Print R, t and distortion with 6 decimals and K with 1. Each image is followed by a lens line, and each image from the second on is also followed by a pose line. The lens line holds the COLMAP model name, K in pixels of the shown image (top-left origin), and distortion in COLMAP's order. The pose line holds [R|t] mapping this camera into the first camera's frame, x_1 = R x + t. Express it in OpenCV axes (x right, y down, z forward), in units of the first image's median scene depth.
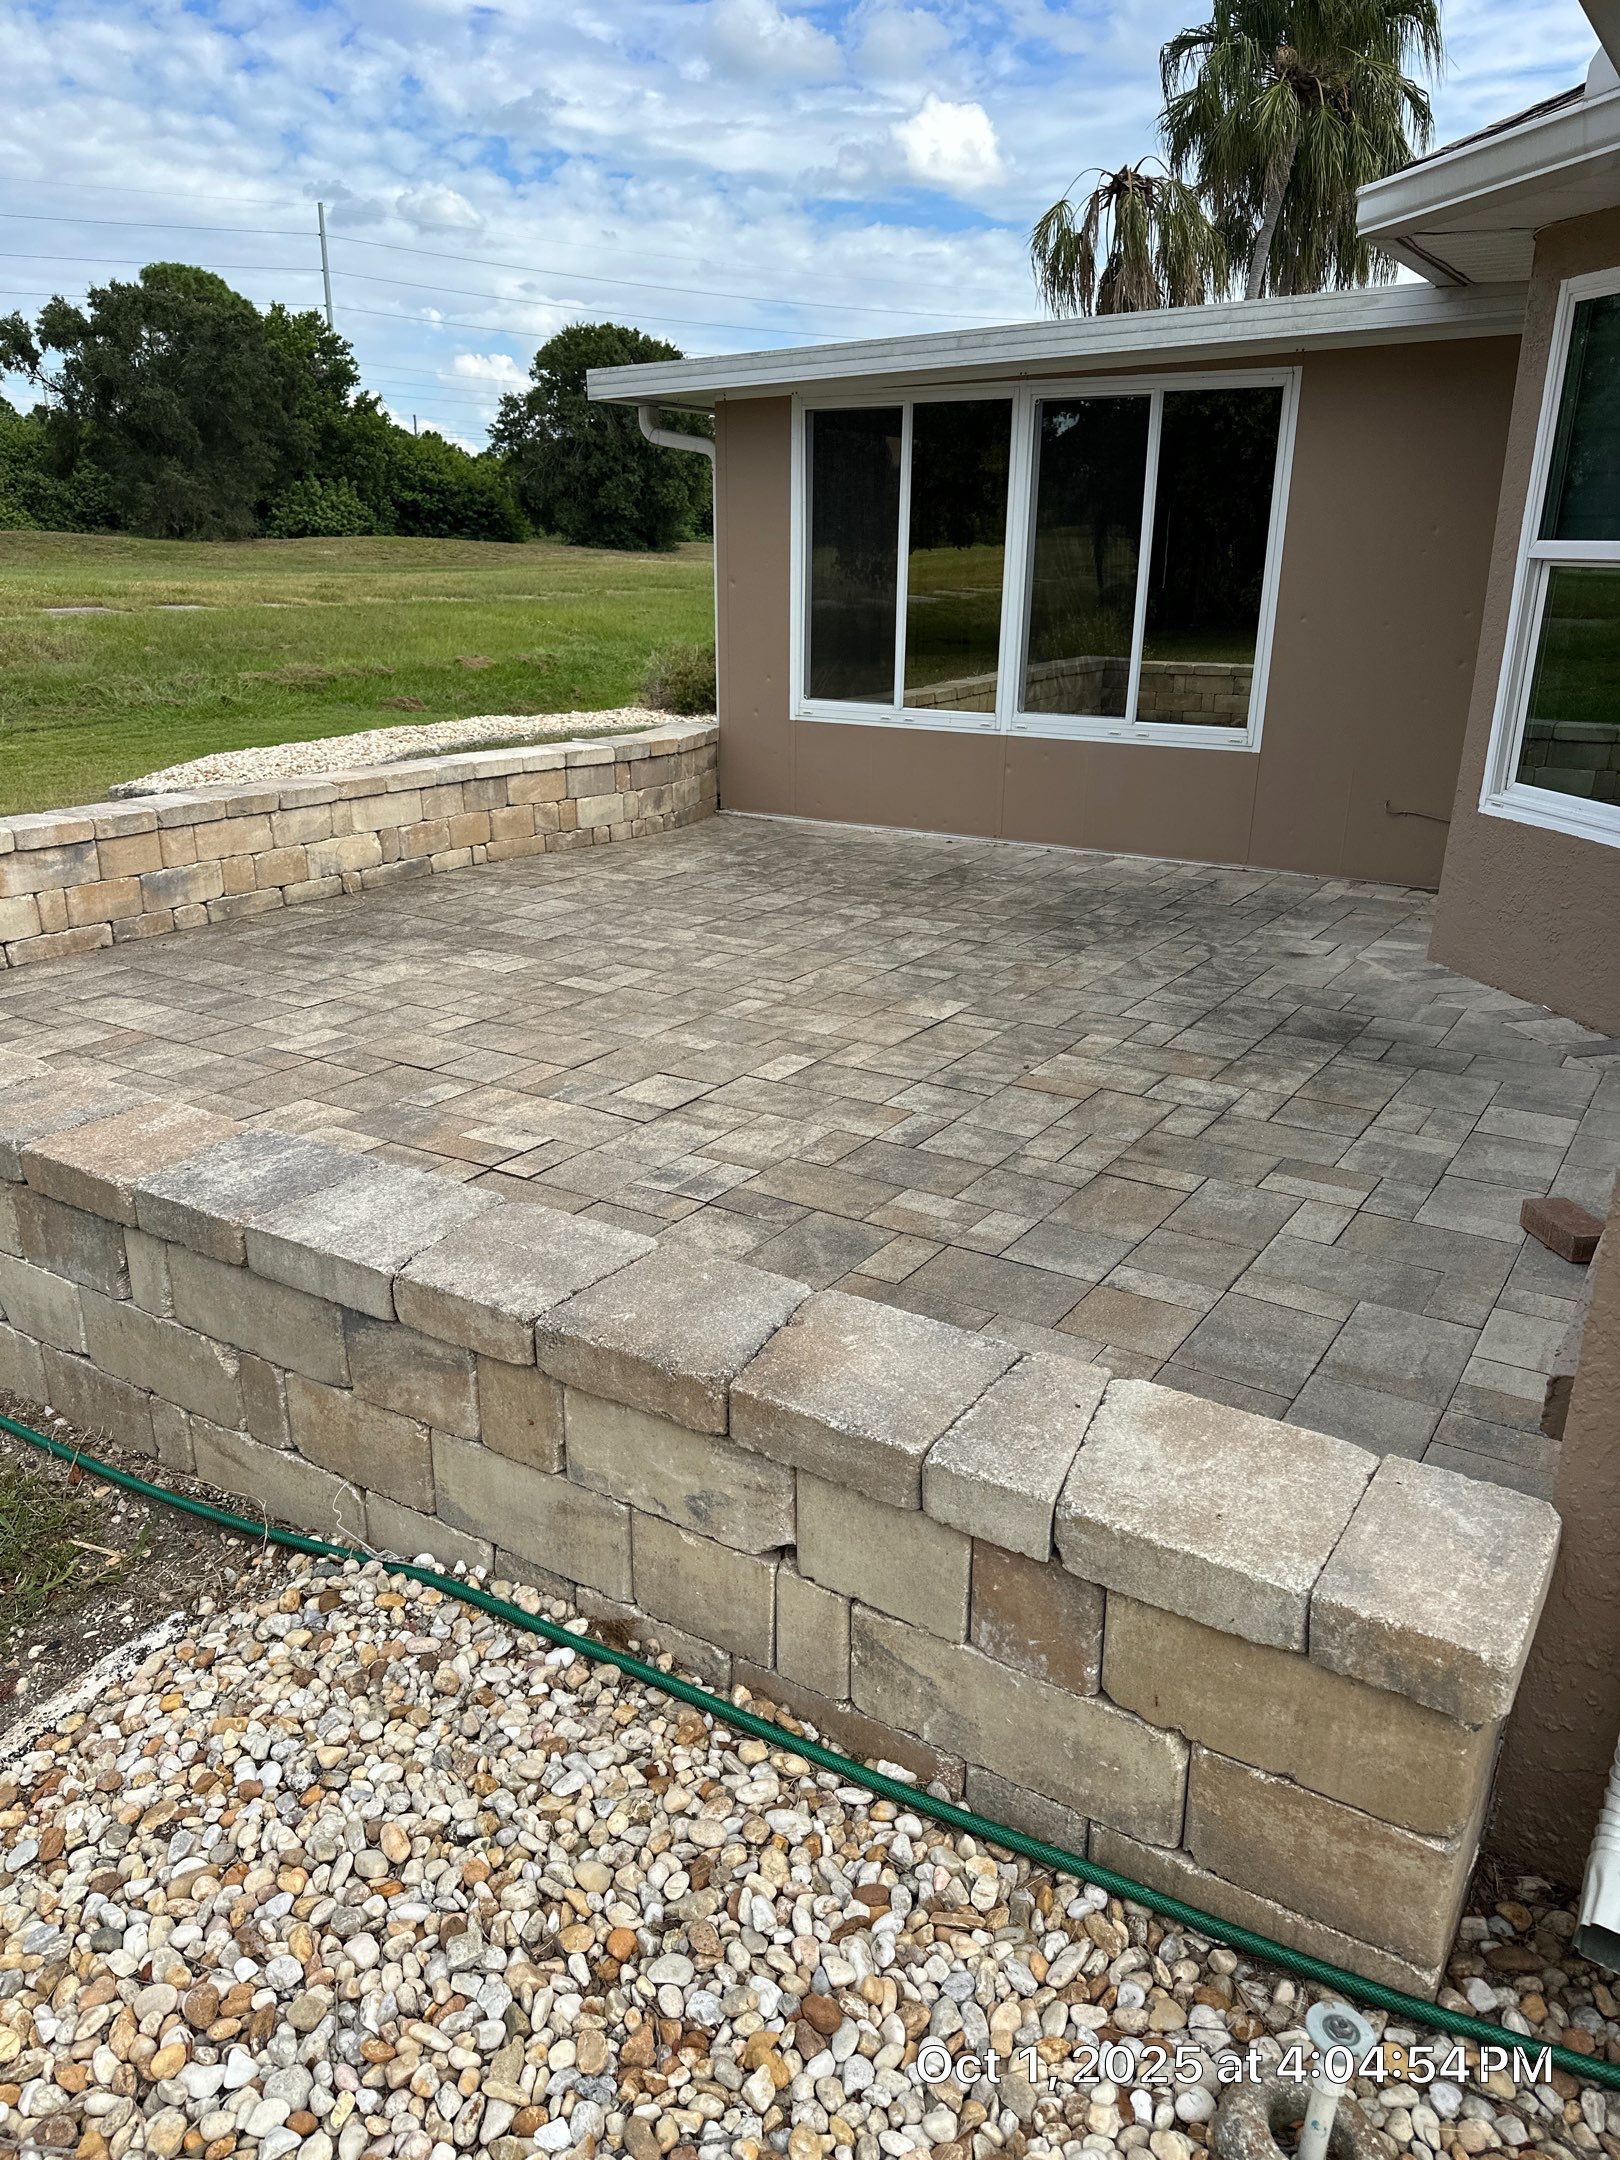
lens RADIAL K [[1502.6, 0, 797.1], [0, 1502.6, 1077.0], [0, 0, 1]] dist [0.163405, -0.317816]
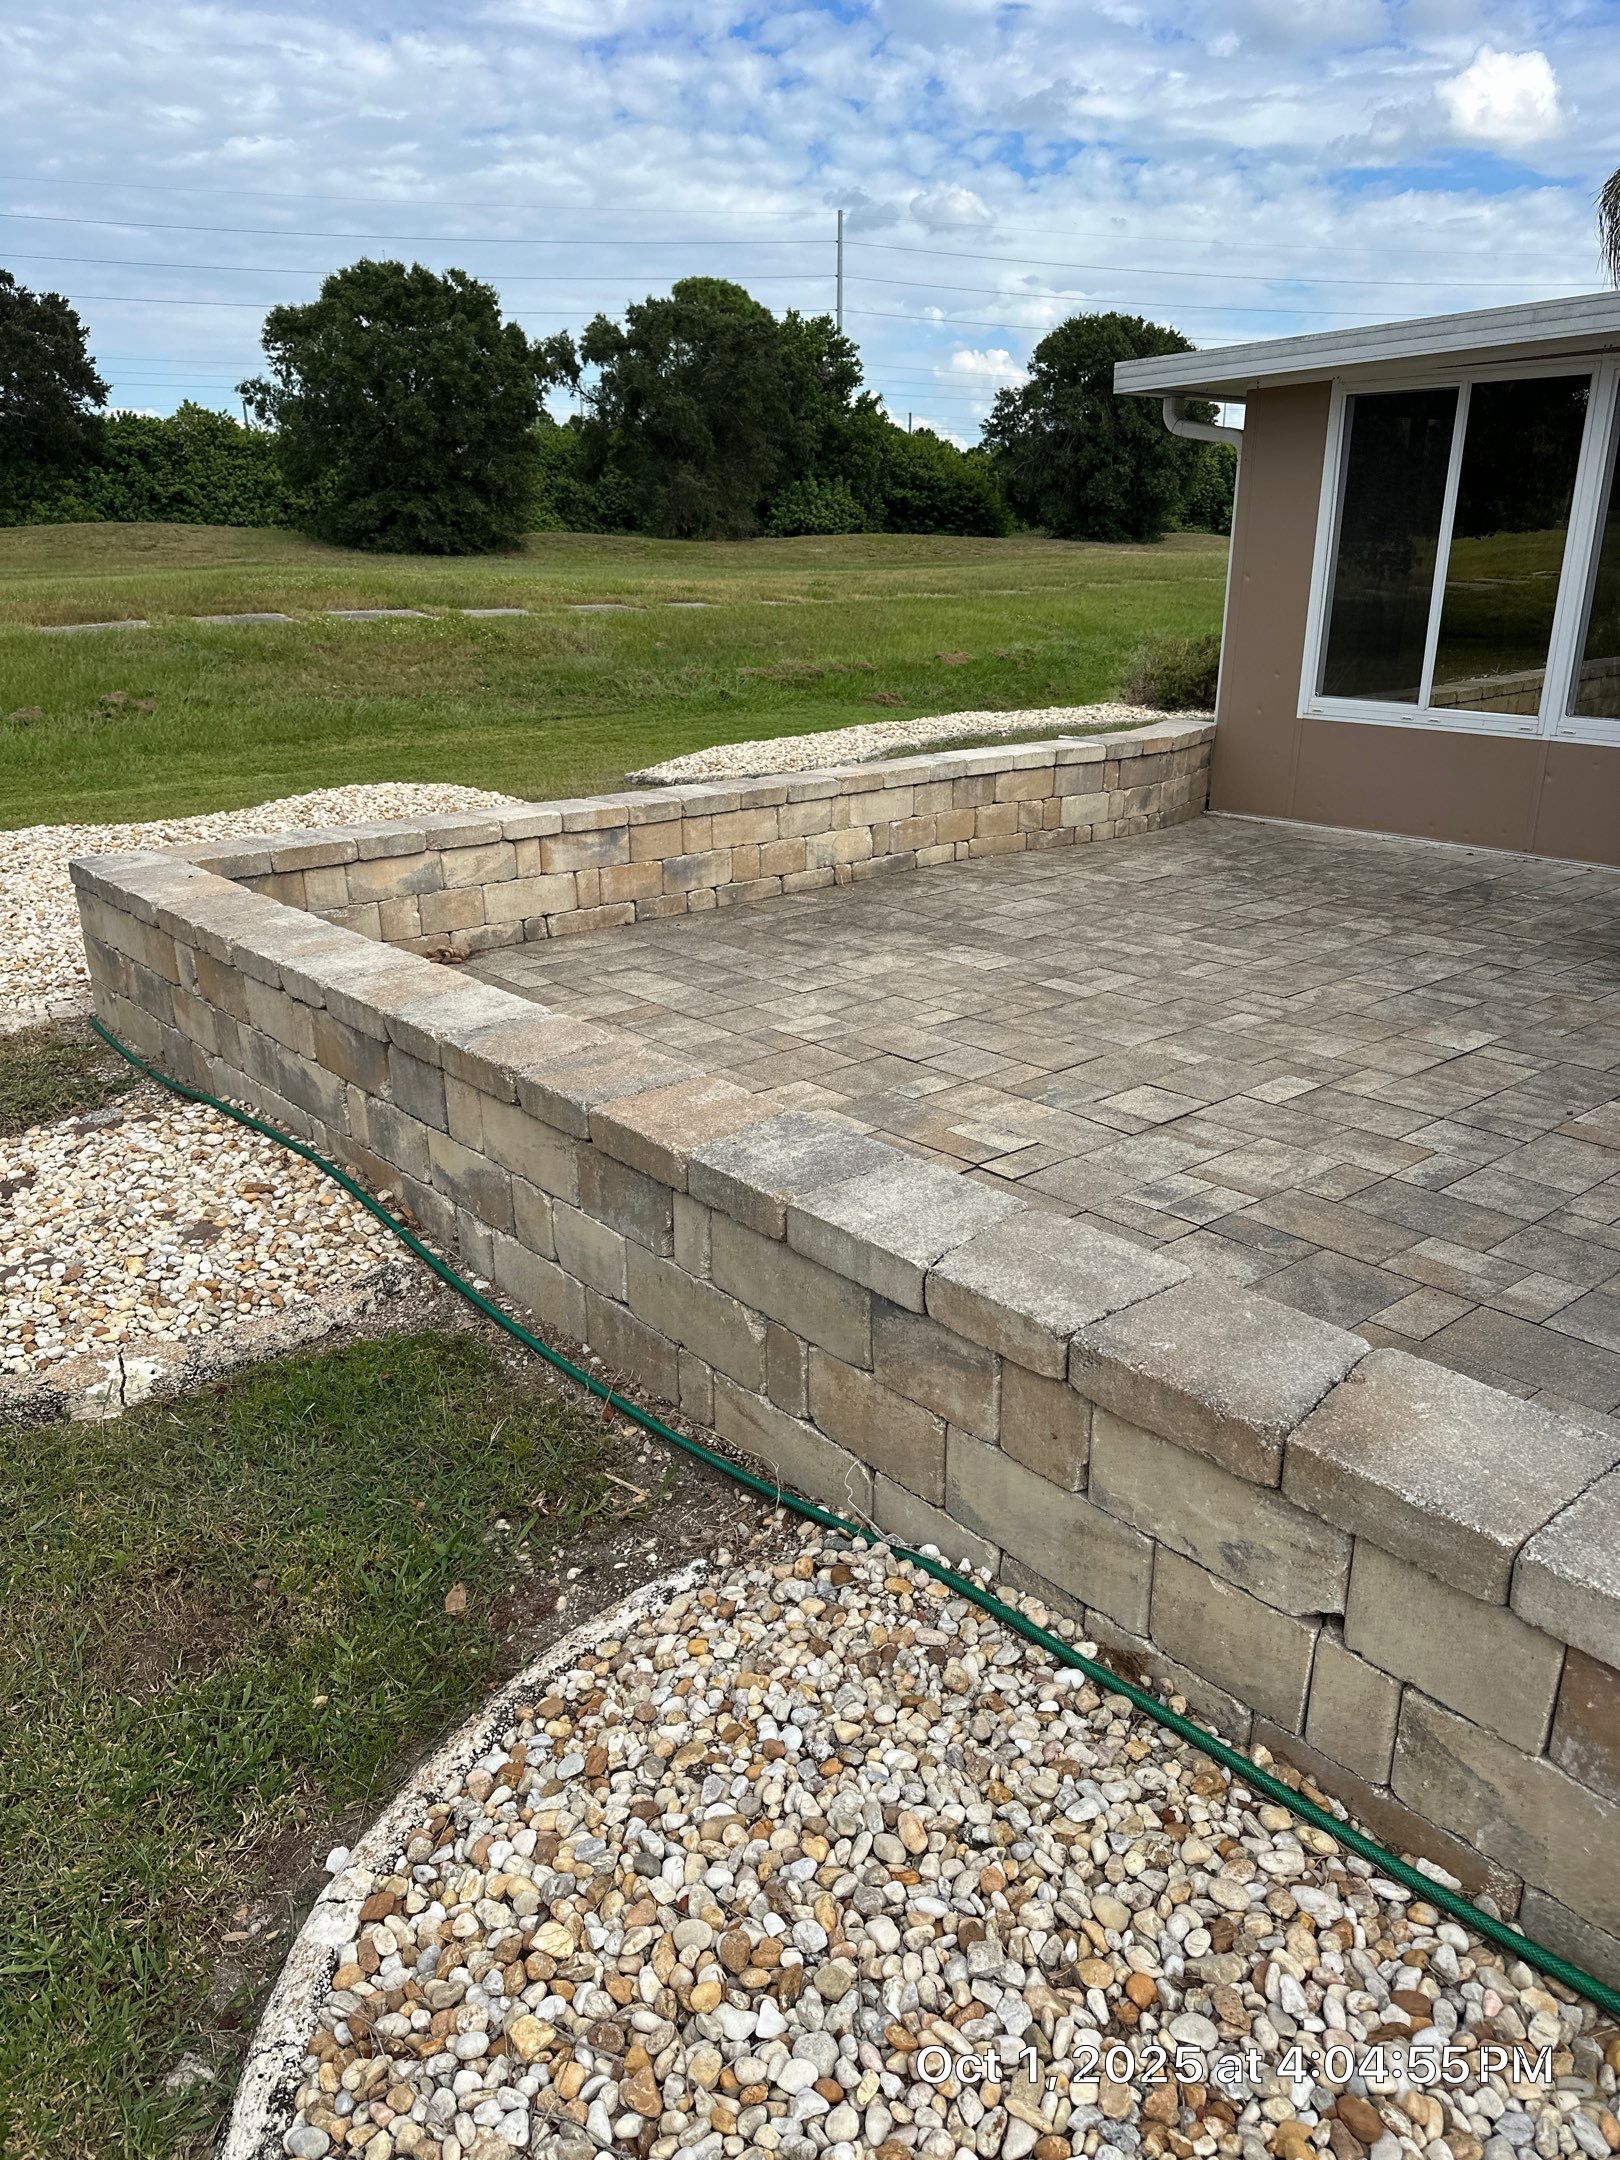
lens RADIAL K [[1502.6, 0, 797.1], [0, 1502.6, 1077.0], [0, 0, 1]] dist [0.163405, -0.317816]
pose [[0.957613, 0.085213, -0.275166, -0.074572], [-0.084049, 0.996332, 0.016042, -0.007753], [0.275524, 0.007765, 0.961263, -0.002570]]
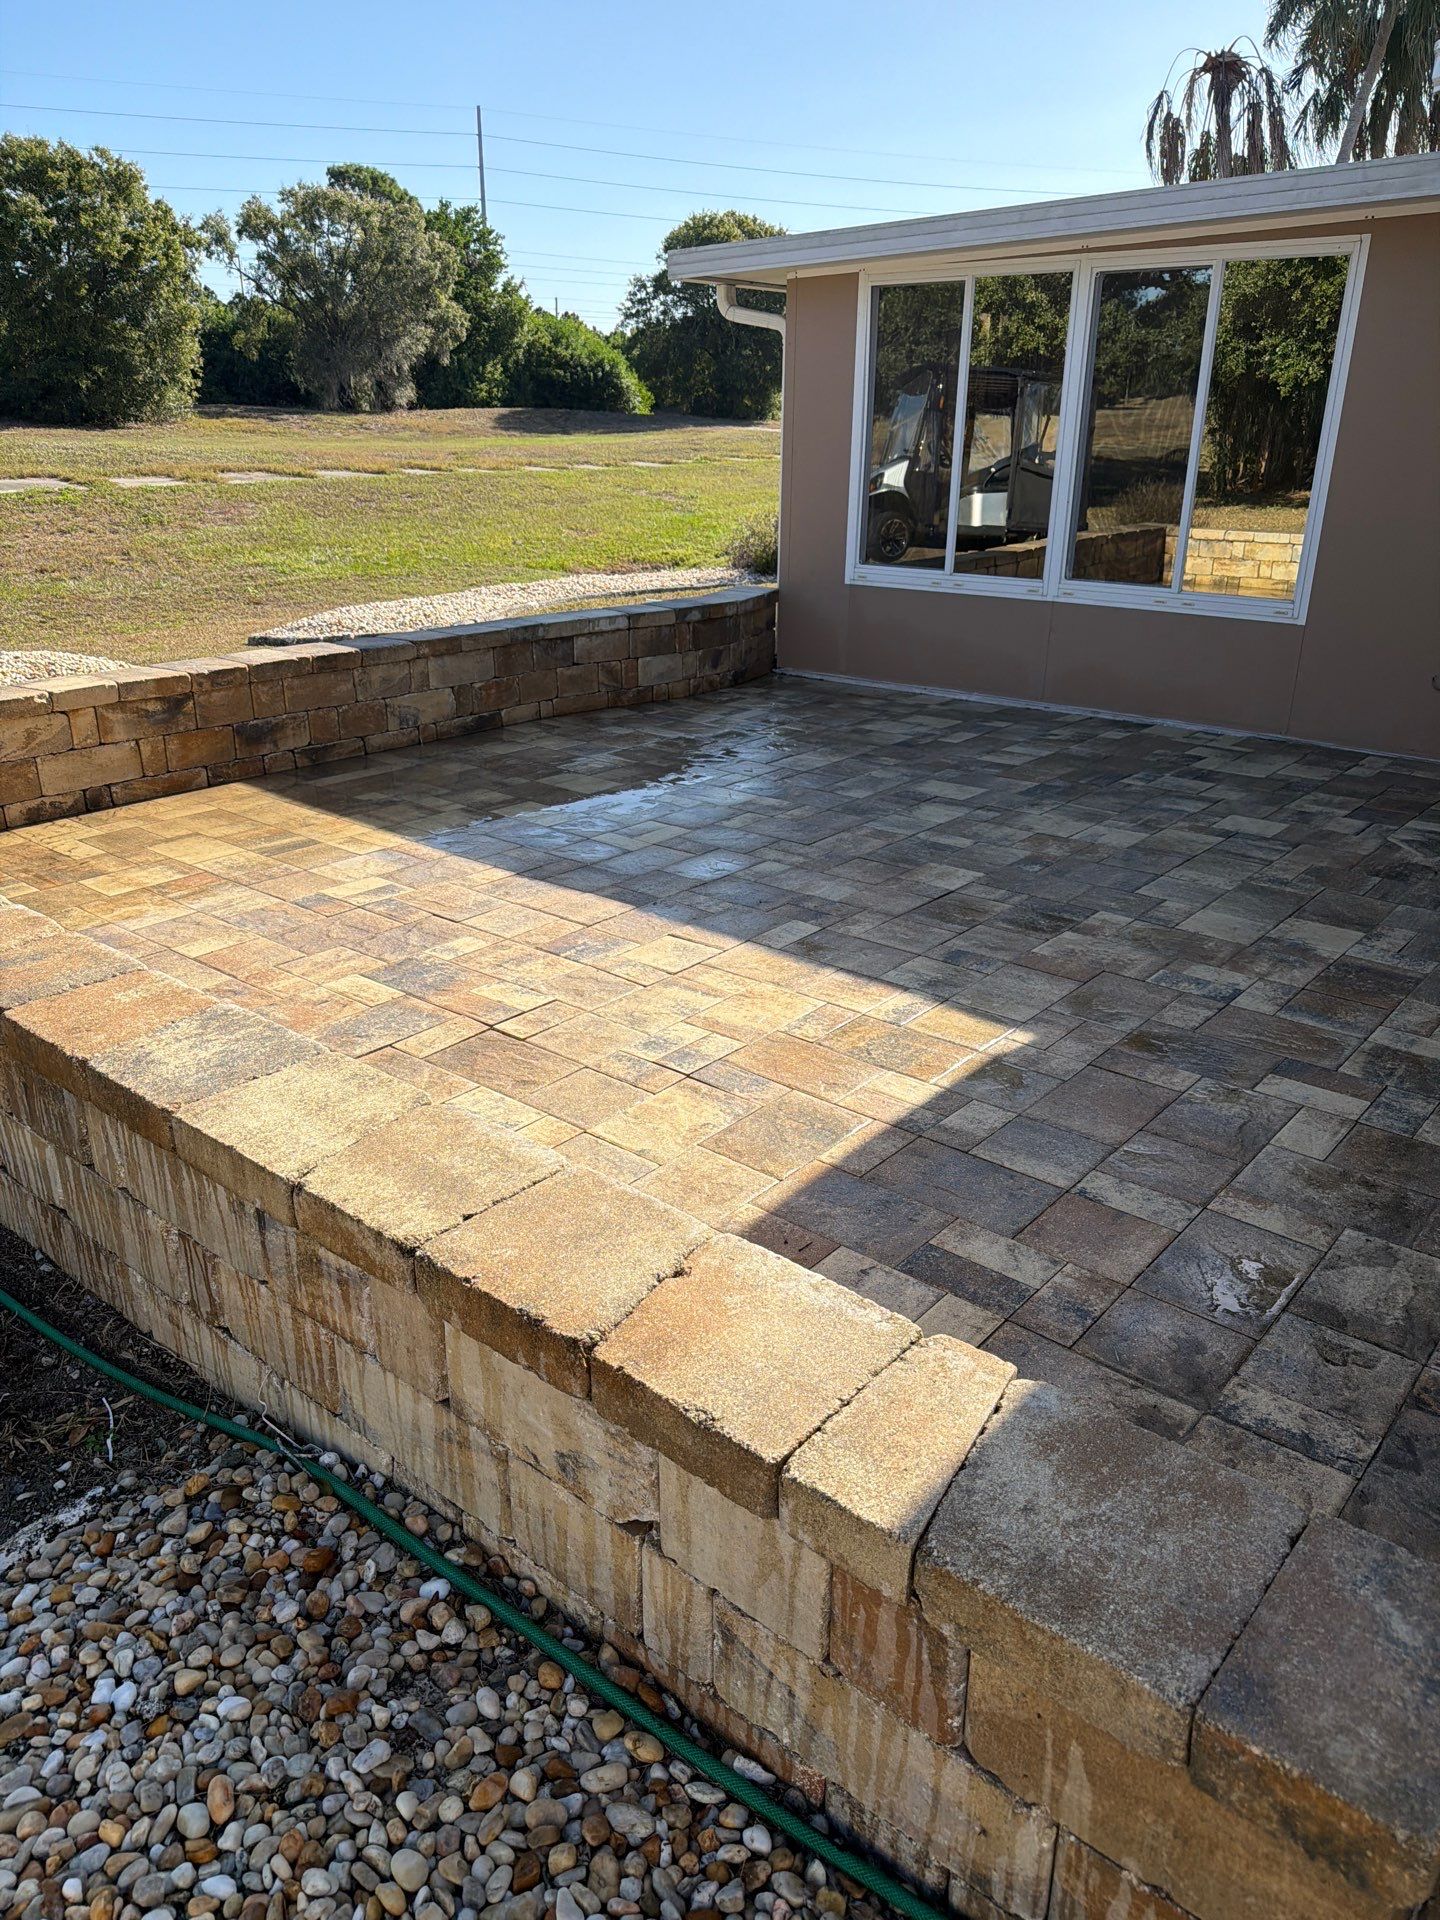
lens RADIAL K [[1335.7, 0, 707.5], [0, 1335.7, 960.9], [0, 0, 1]] dist [0.089896, -0.120716]
pose [[0.991548, 0.047483, -0.120737, 0.091446], [-0.041486, 0.997800, 0.051714, -0.064504], [0.122927, -0.046268, 0.991337, 0.162570]]
